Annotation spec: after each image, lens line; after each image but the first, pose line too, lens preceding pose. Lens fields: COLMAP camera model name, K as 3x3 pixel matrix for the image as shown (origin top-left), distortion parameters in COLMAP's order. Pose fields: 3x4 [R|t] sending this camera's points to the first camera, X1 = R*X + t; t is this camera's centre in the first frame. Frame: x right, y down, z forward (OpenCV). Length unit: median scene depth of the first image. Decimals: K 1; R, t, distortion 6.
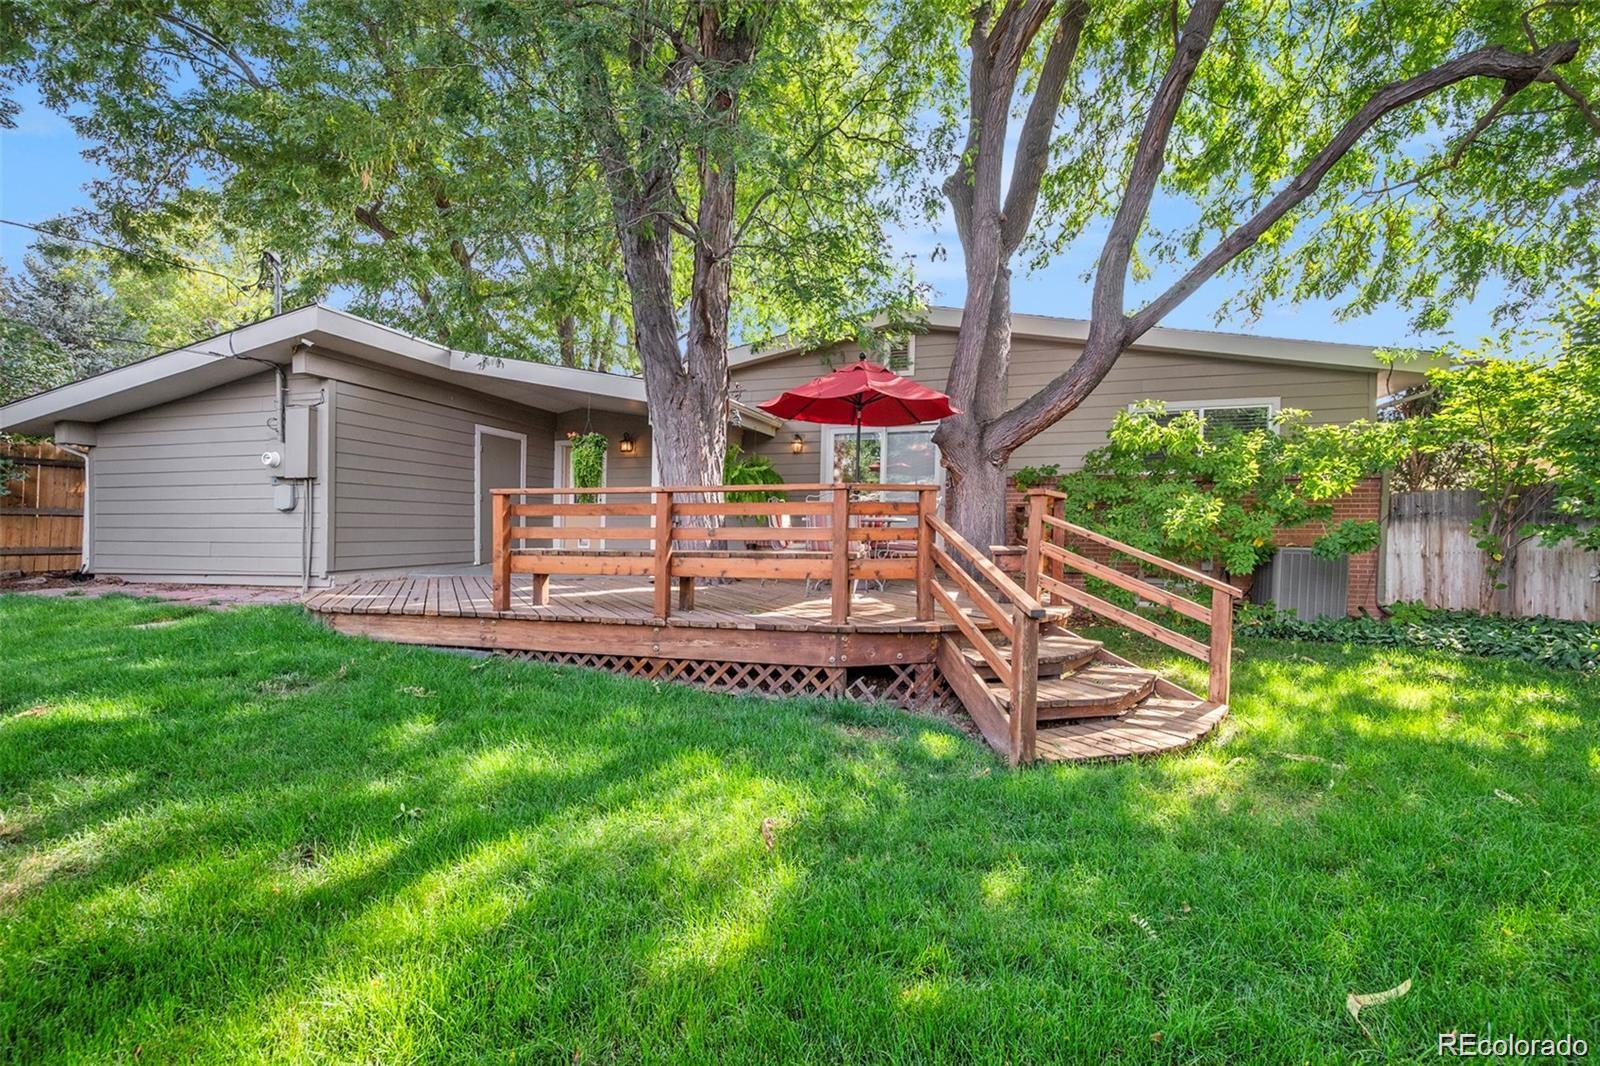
lens RADIAL K [[629.8, 0, 797.4], [0, 629.8, 533.6], [0, 0, 1]] dist [-0.001367, -0.000223]
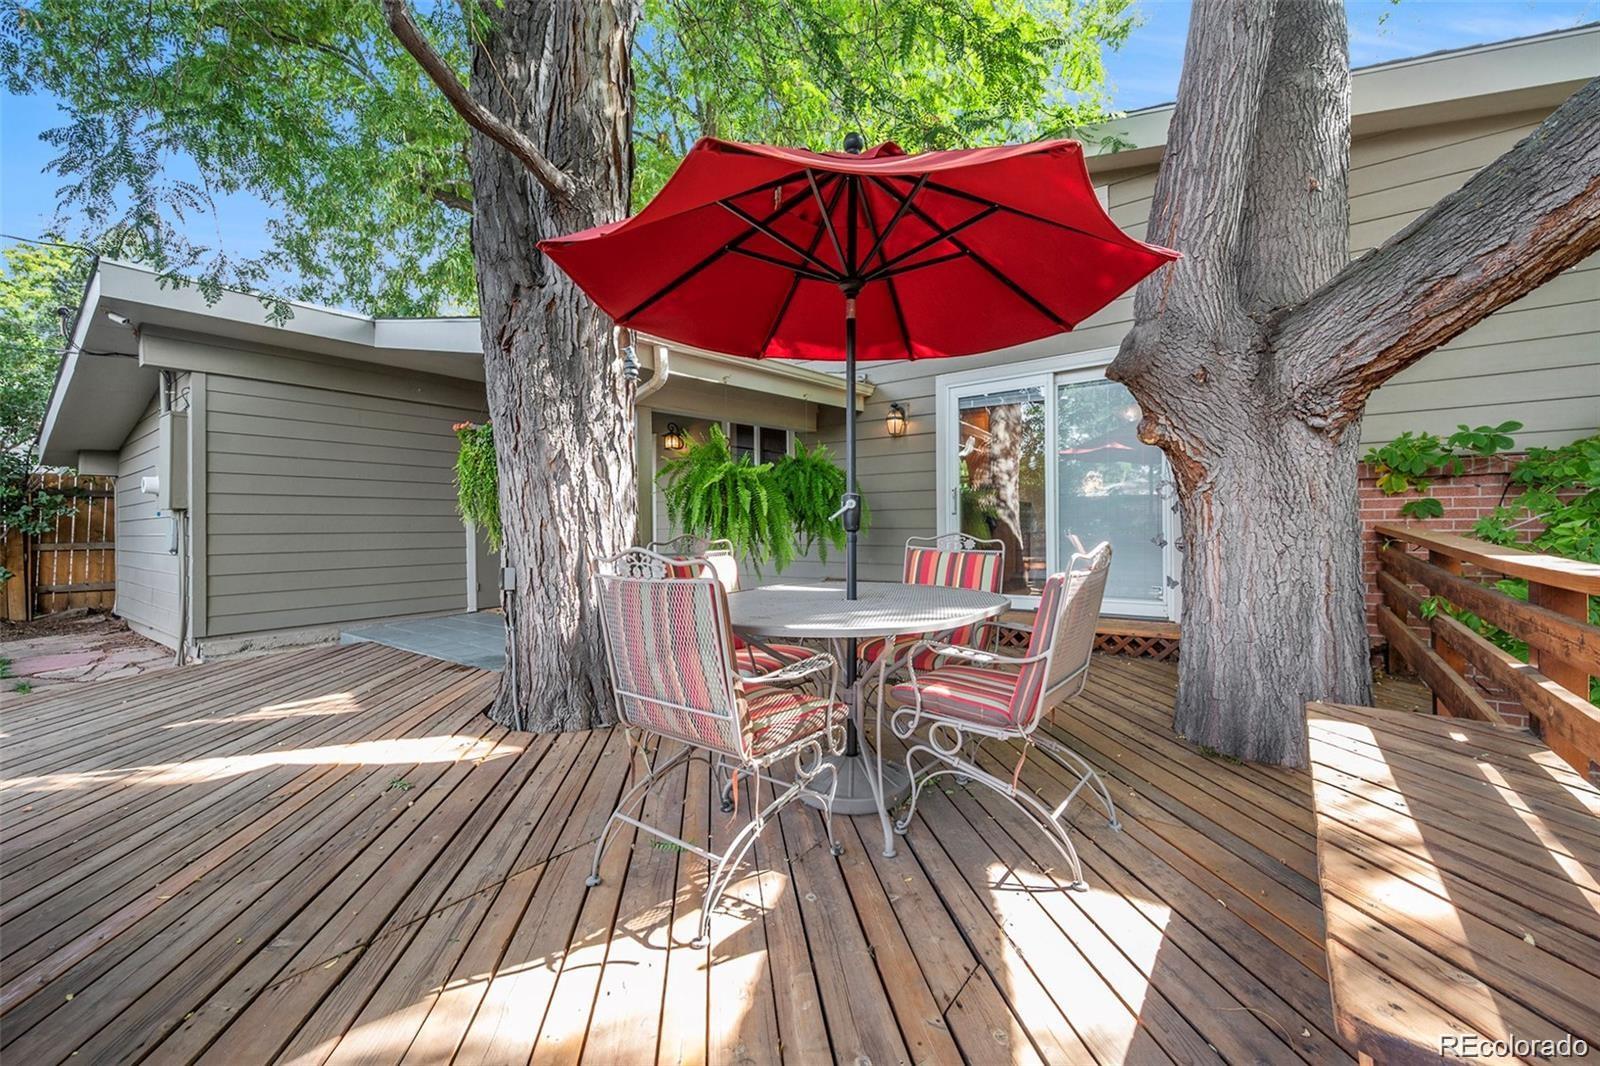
lens RADIAL K [[629.8, 0, 817.3], [0, 629.8, 504.8], [0, 0, 1]] dist [-0.001367, -0.000223]
pose [[0.936889, -0.022049, -0.348931, 0.171806], [0.008492, 0.999150, -0.040336, -0.054831], [0.349523, 0.034827, 0.936280, 0.566207]]
